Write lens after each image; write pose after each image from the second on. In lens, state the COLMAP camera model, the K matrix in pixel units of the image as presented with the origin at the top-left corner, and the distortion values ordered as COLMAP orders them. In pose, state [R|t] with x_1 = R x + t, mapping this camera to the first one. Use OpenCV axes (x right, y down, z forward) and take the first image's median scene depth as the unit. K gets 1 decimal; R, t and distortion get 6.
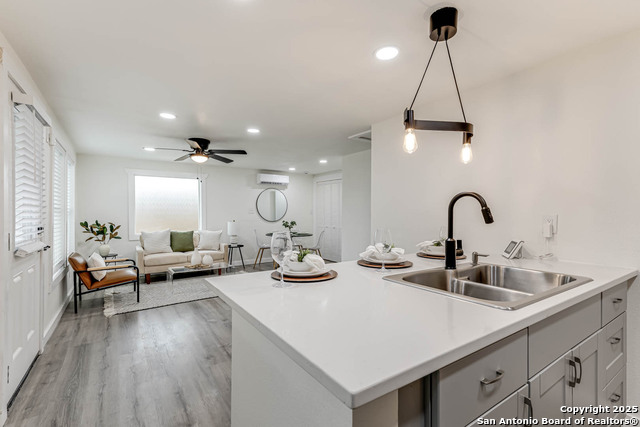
lens RADIAL K [[285.4, 0, 320.3], [0, 285.4, 215.8], [0, 0, 1]] dist [0.024095, -0.000144]
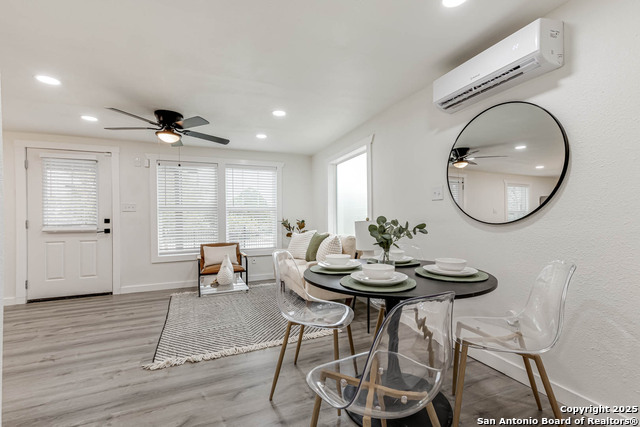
lens RADIAL K [[272.2, 0, 318.5], [0, 272.2, 222.0], [0, 0, 1]] dist [0.001330, 0.000142]
pose [[-0.192343, -0.000715, -0.981327, 0.240226], [0.003278, 0.999994, -0.001372, 0.033683], [0.981322, -0.003481, -0.192340, 1.584761]]
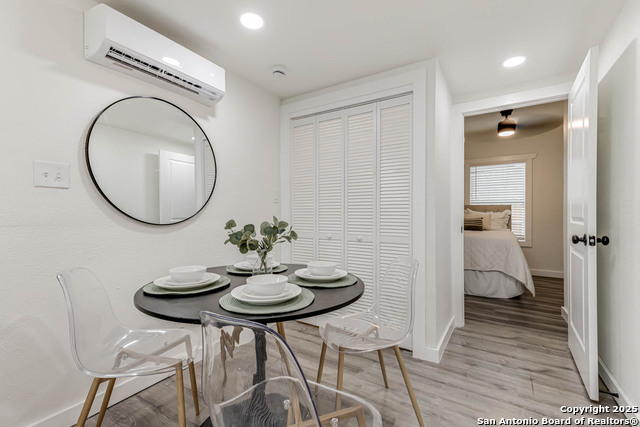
lens RADIAL K [[283.1, 0, 318.3], [0, 283.1, 214.8], [0, 0, 1]] dist [0.014844, 0.000103]
pose [[0.921397, -0.002446, 0.388615, -0.245805], [0.003942, 0.999988, -0.003053, 0.022568], [-0.388603, 0.004345, 0.921395, 1.256326]]
